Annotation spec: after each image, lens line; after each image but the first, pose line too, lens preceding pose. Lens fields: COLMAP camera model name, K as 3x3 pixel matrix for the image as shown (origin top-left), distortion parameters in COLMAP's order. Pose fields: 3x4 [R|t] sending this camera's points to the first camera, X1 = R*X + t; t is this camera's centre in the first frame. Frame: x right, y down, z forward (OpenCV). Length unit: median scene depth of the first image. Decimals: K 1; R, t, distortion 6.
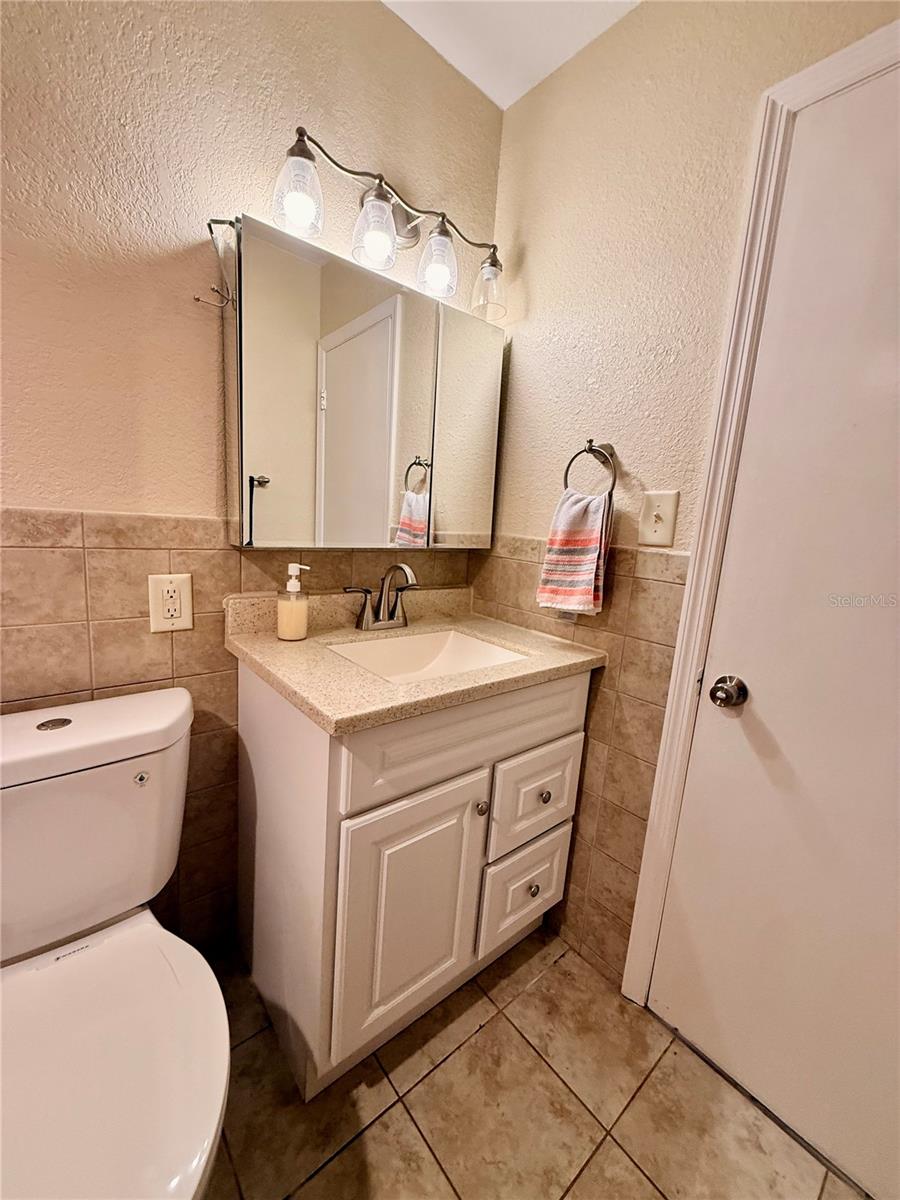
lens RADIAL K [[475.2, 0, 452.3], [0, 475.2, 596.1], [0, 0, 1]] dist [-0.000179, -0.000099]
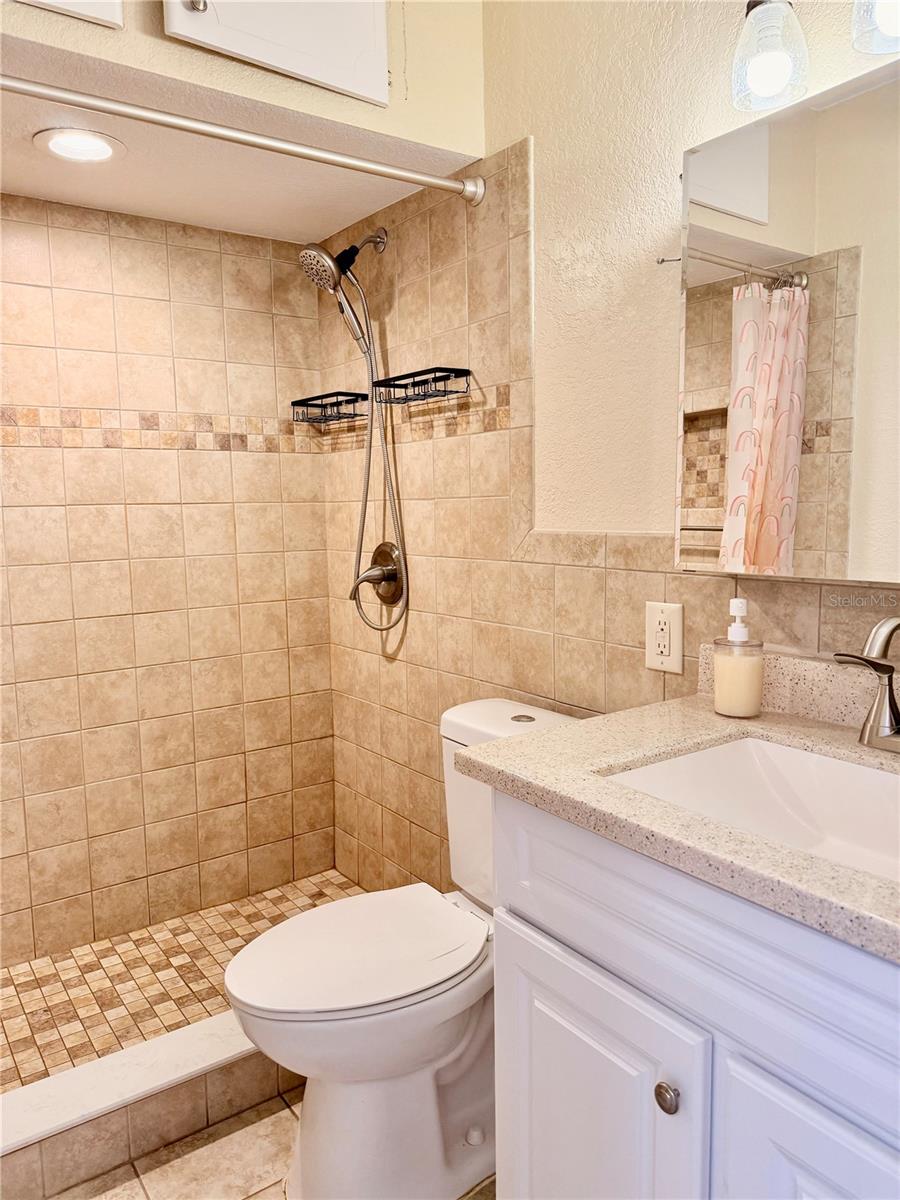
lens RADIAL K [[846.5, 0, 449.4], [0, 846.5, 593.4], [0, 0, 1]] dist [0.165426, -0.321710]
pose [[-0.088750, 0.035565, -0.995419, 0.962731], [-0.153464, 0.986941, 0.048945, -0.079443], [0.984161, 0.157105, -0.082133, 0.769569]]
